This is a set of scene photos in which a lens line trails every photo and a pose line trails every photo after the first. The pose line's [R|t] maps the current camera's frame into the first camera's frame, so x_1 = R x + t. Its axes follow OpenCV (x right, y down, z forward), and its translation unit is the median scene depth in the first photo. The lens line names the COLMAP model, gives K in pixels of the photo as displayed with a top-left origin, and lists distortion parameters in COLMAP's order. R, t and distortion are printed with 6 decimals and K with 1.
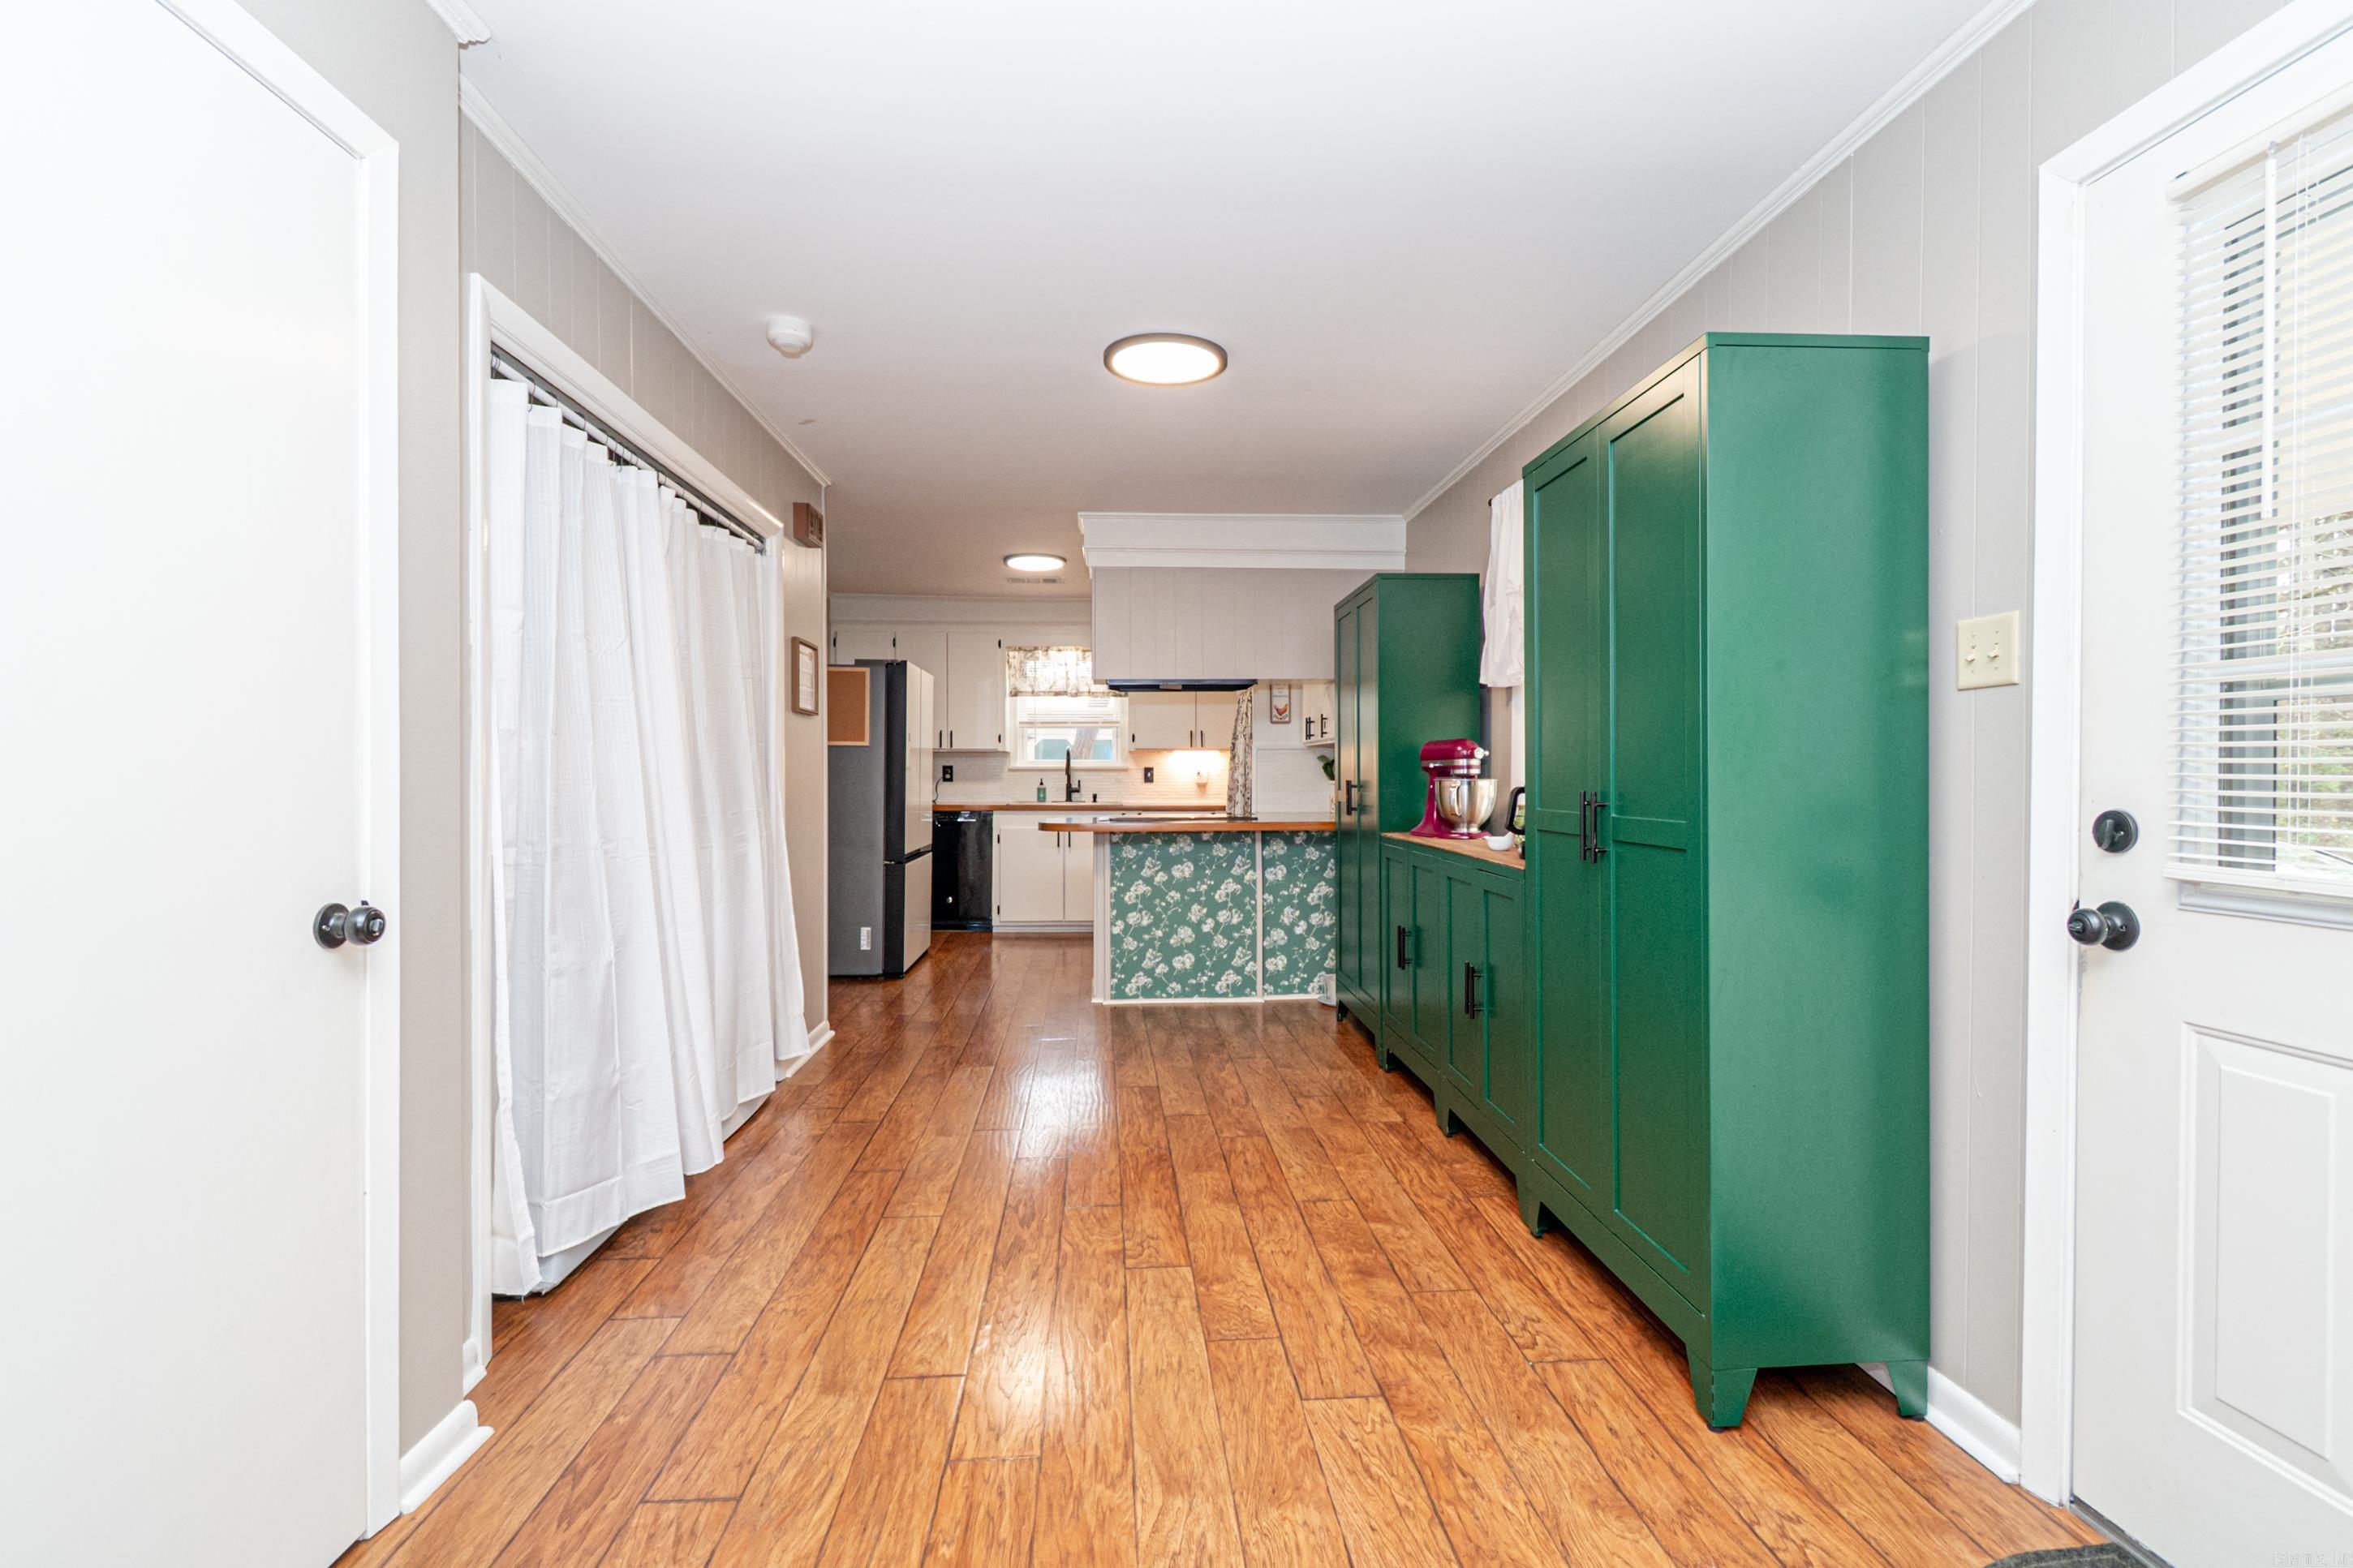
lens RADIAL K [[1041.1, 0, 1176.5], [0, 1041.1, 784.0], [0, 0, 1]] dist [0.004992, -0.004222]
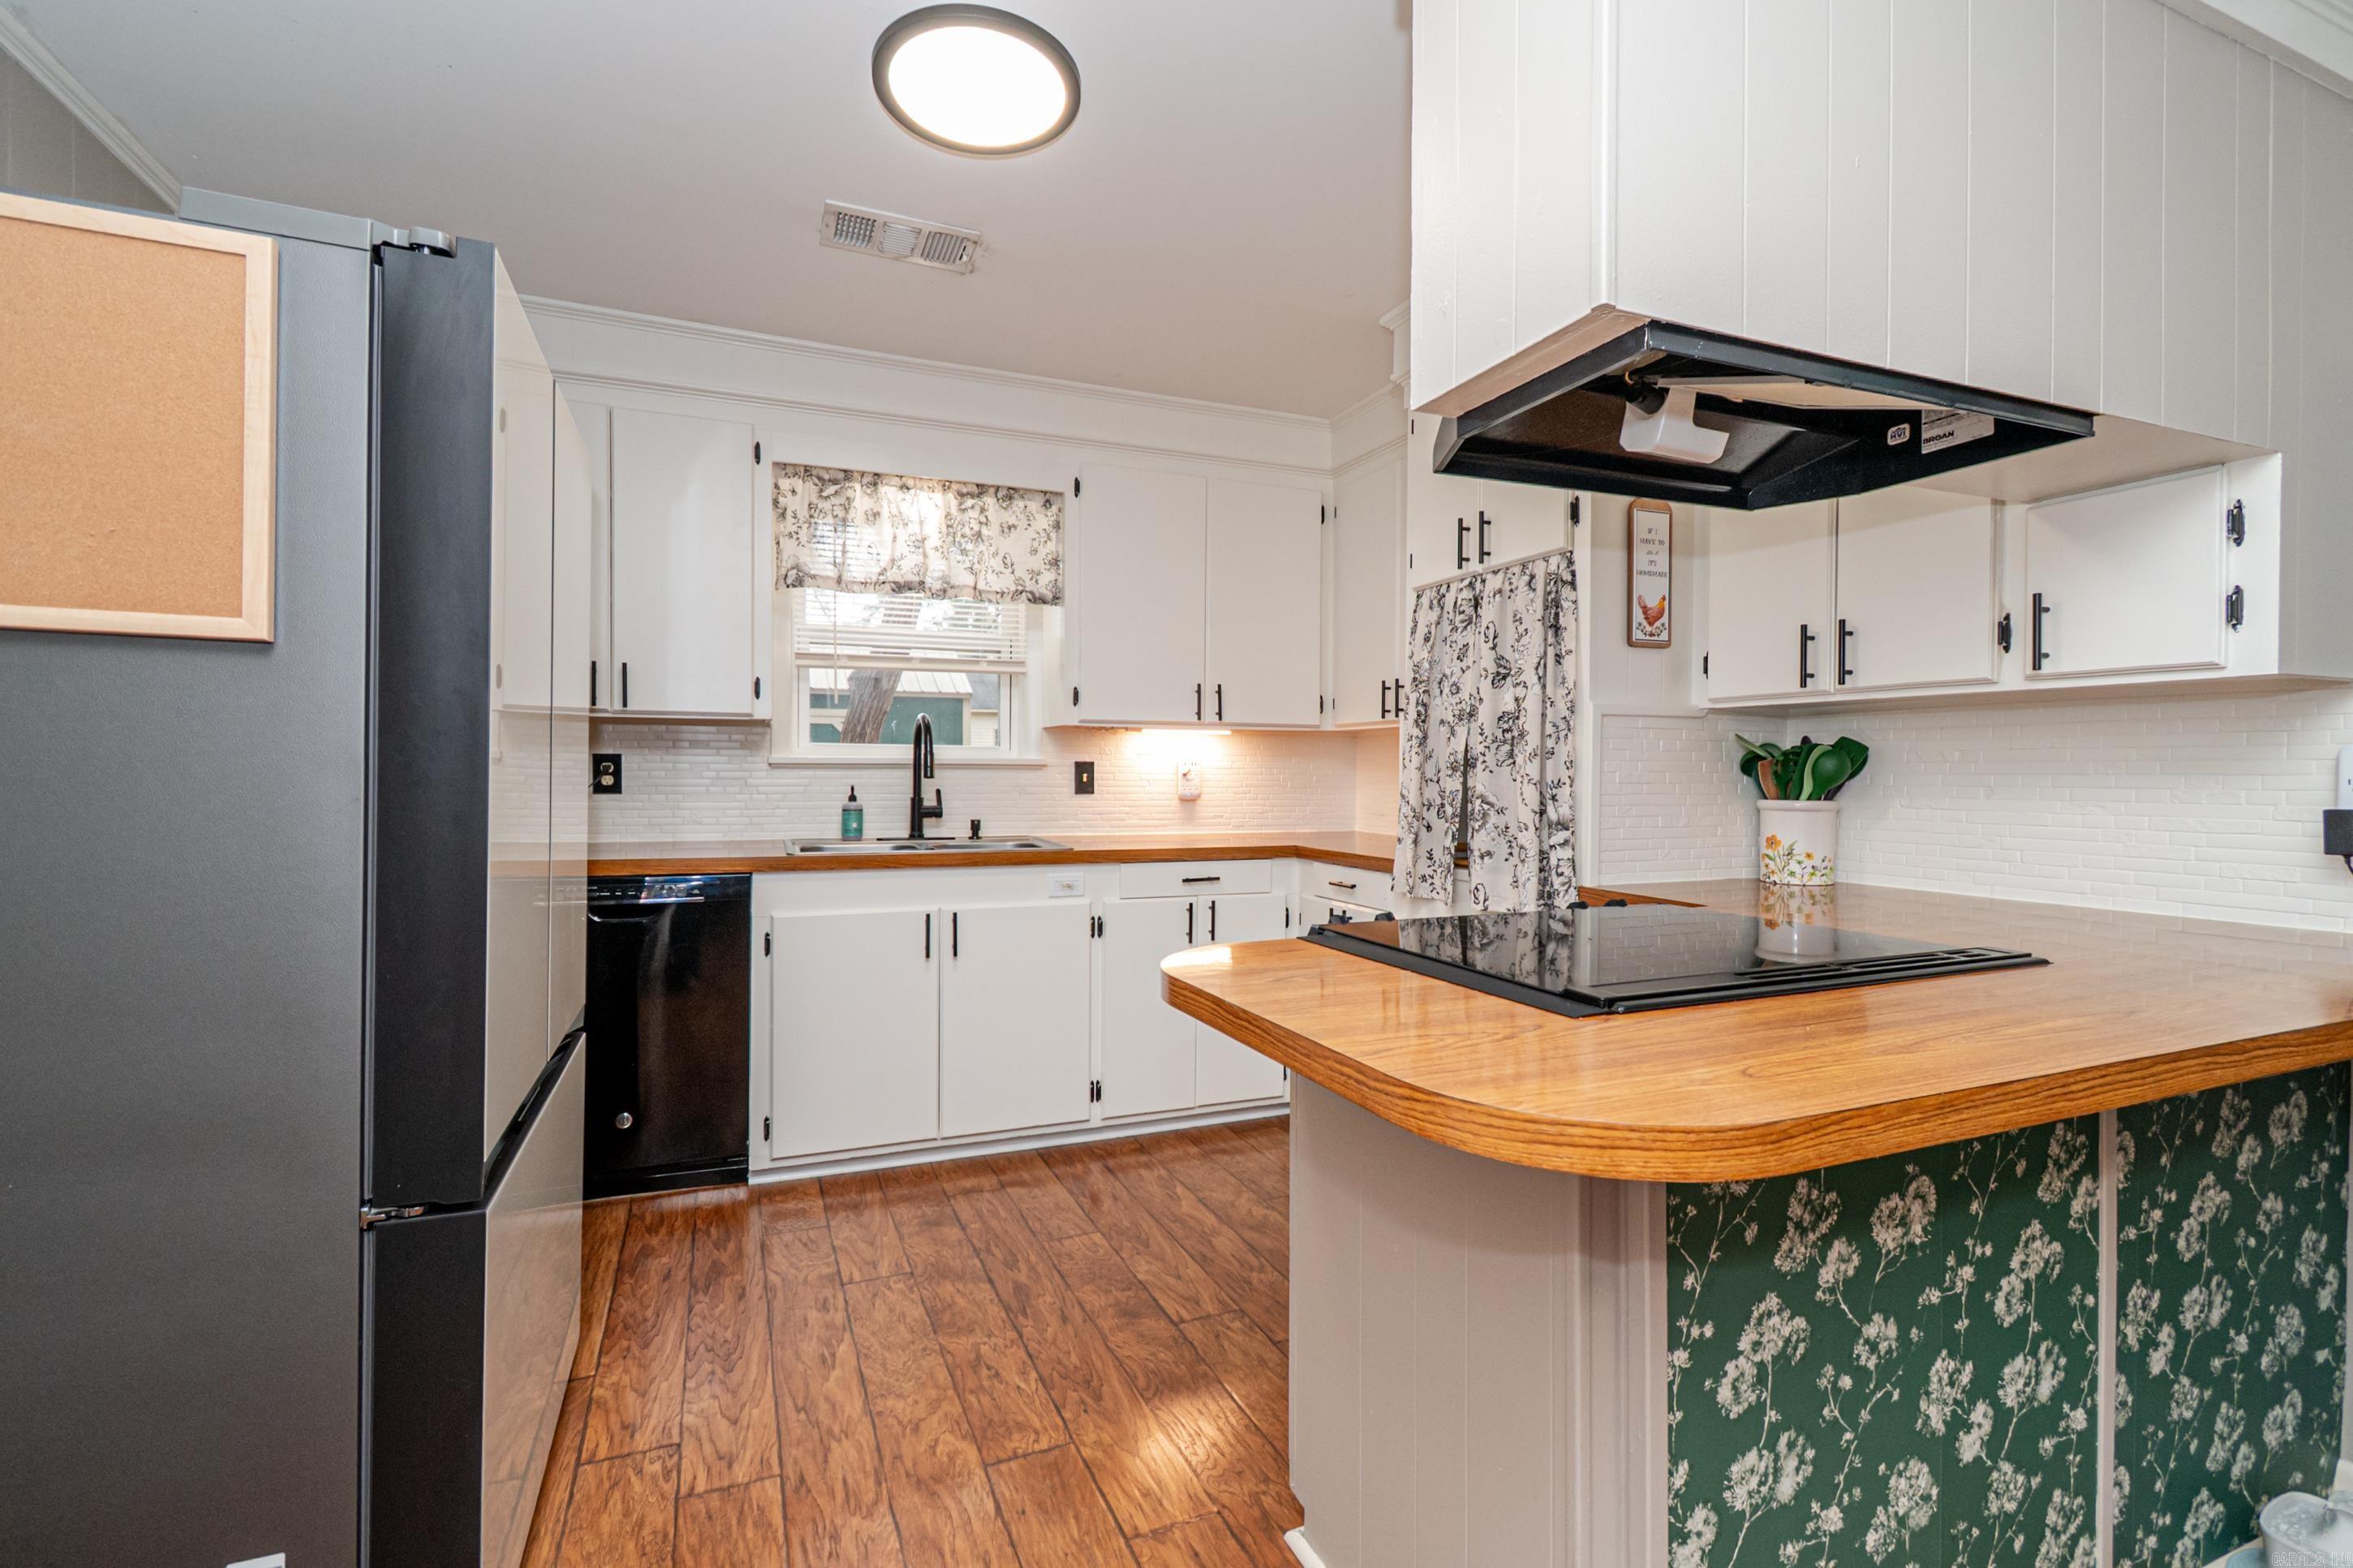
lens RADIAL K [[1041.1, 0, 1176.5], [0, 1041.1, 784.0], [0, 0, 1]] dist [0.004992, -0.004222]
pose [[0.946379, 0.002082, 0.323052, -0.217627], [-0.002852, 0.999994, 0.001909, -0.010925], [-0.323047, -0.002728, 0.946379, 0.838644]]
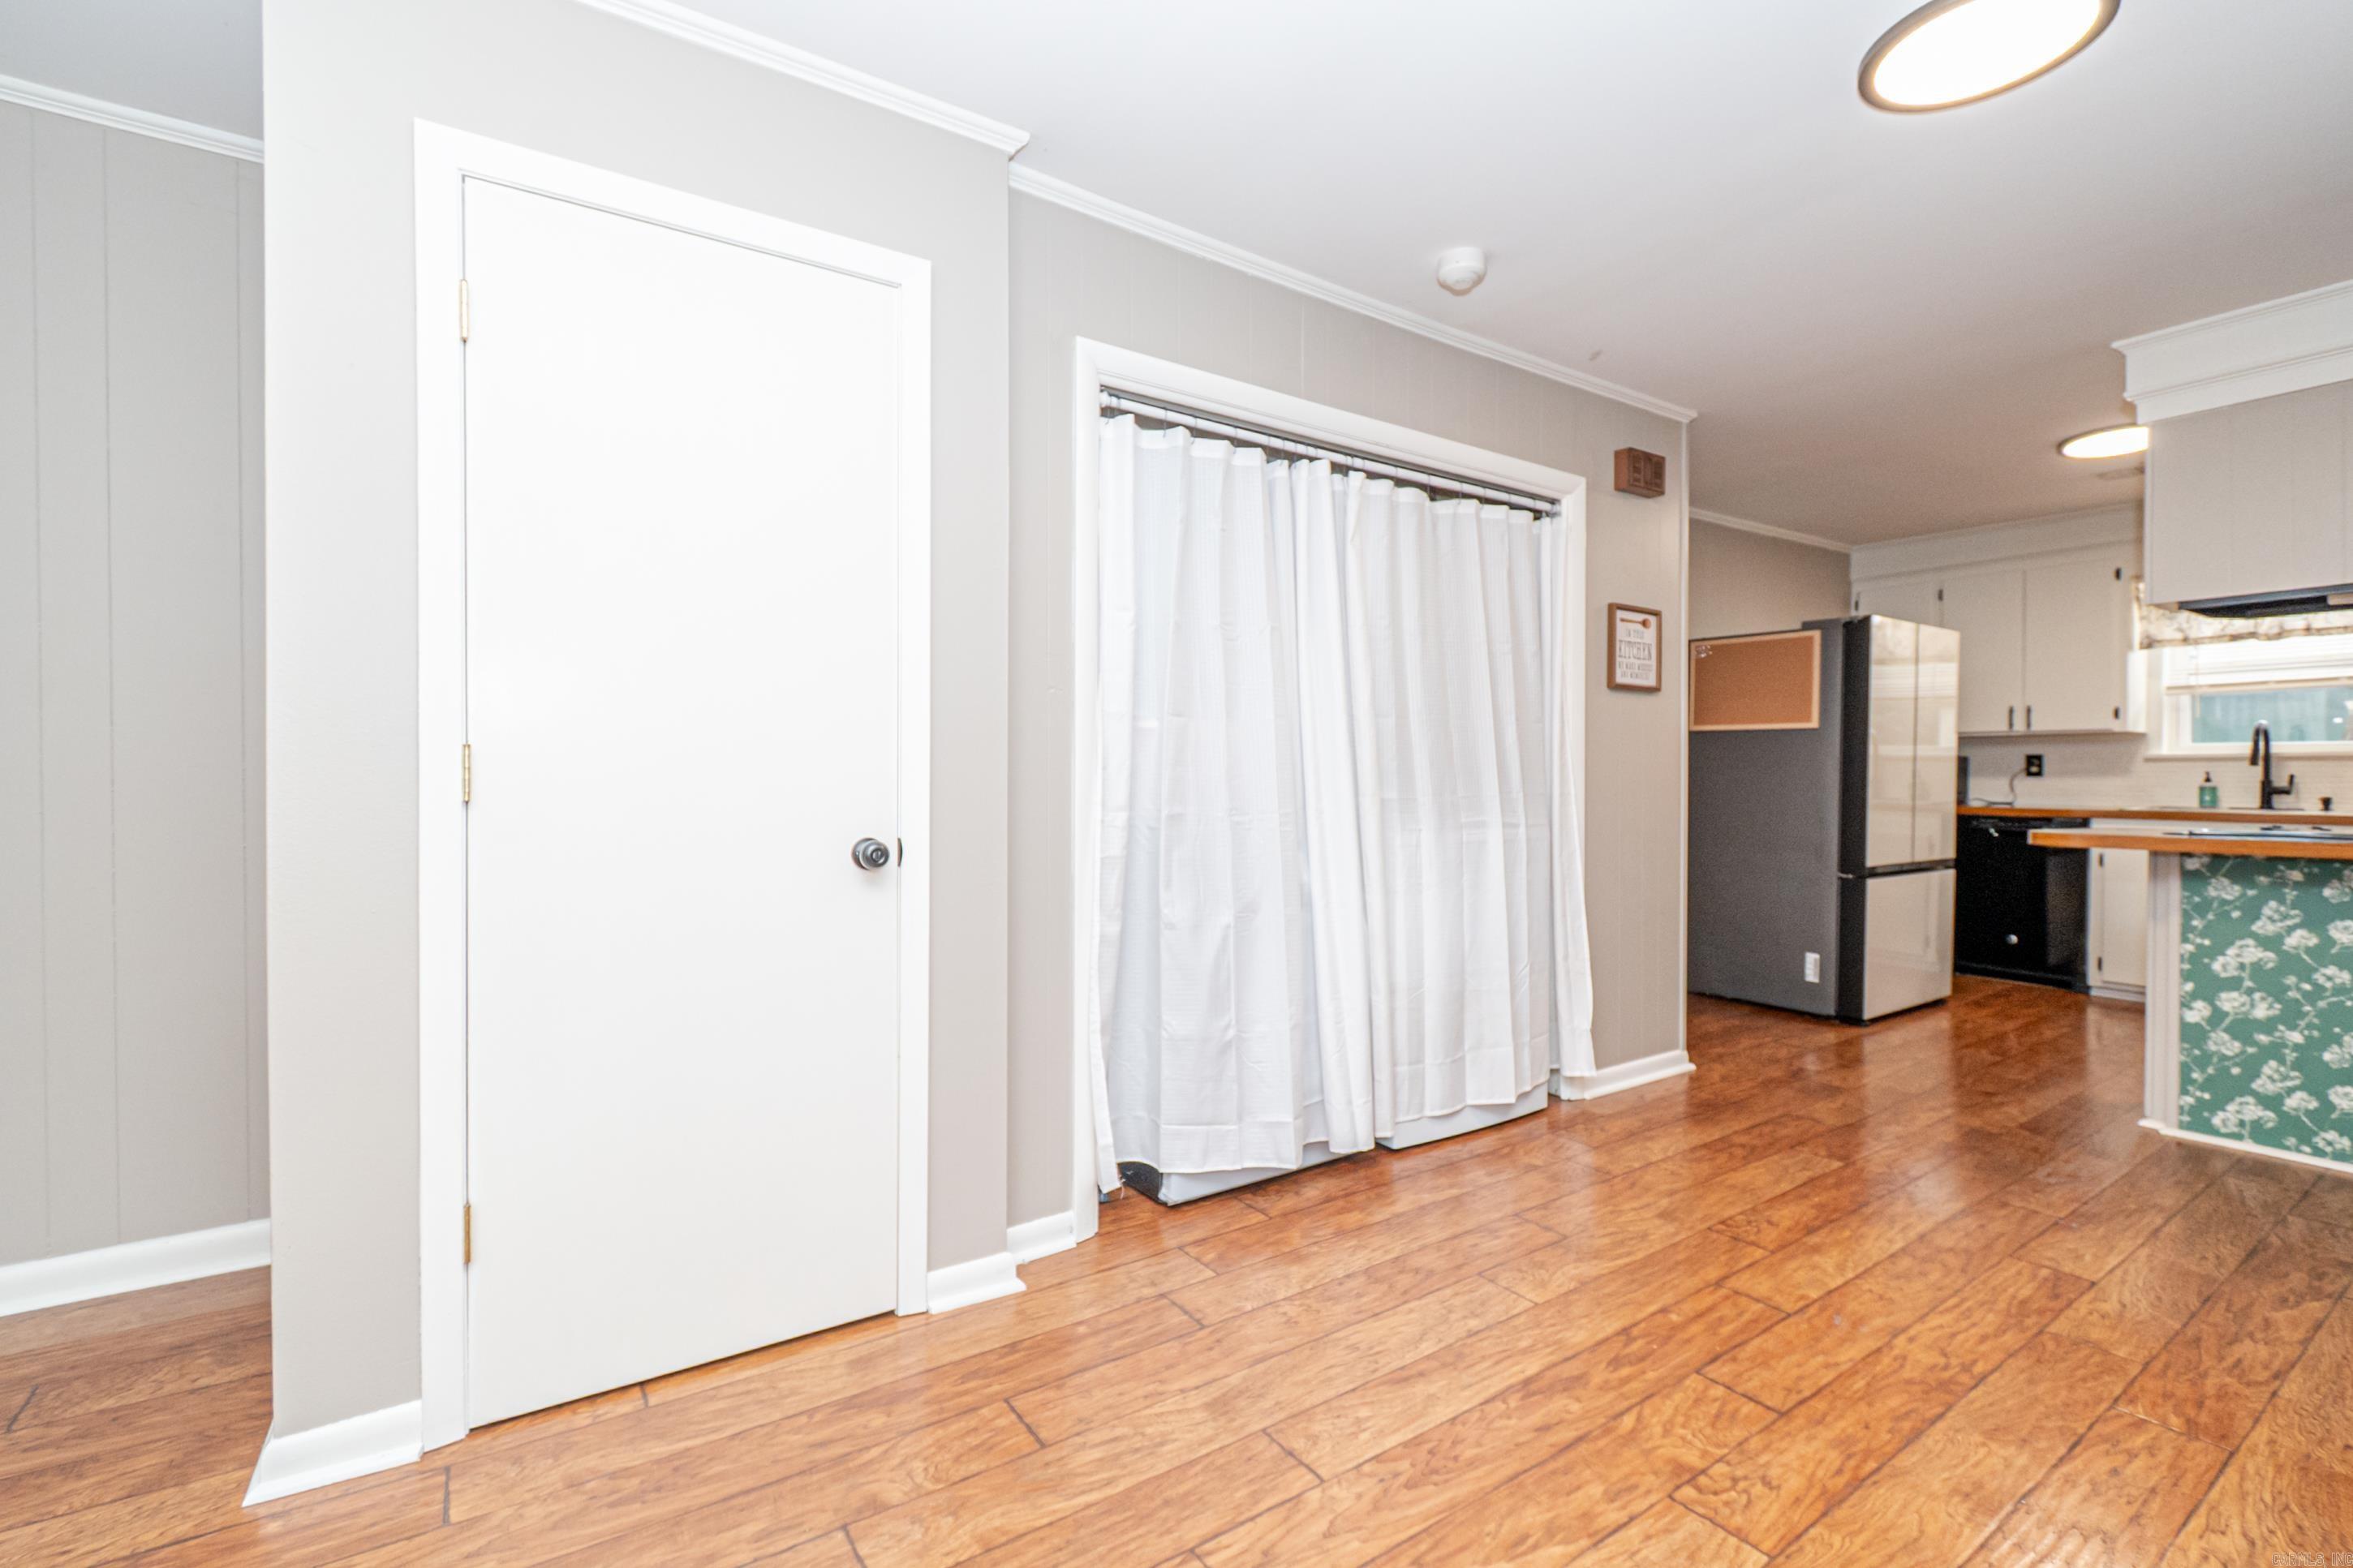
lens RADIAL K [[1041.1, 0, 1176.5], [0, 1041.1, 784.0], [0, 0, 1]] dist [0.004992, -0.004222]
pose [[0.500498, 0.008012, -0.865701, 0.167786], [-0.010007, 0.999944, 0.003469, 0.009977], [0.865680, 0.006927, 0.500550, 0.190218]]
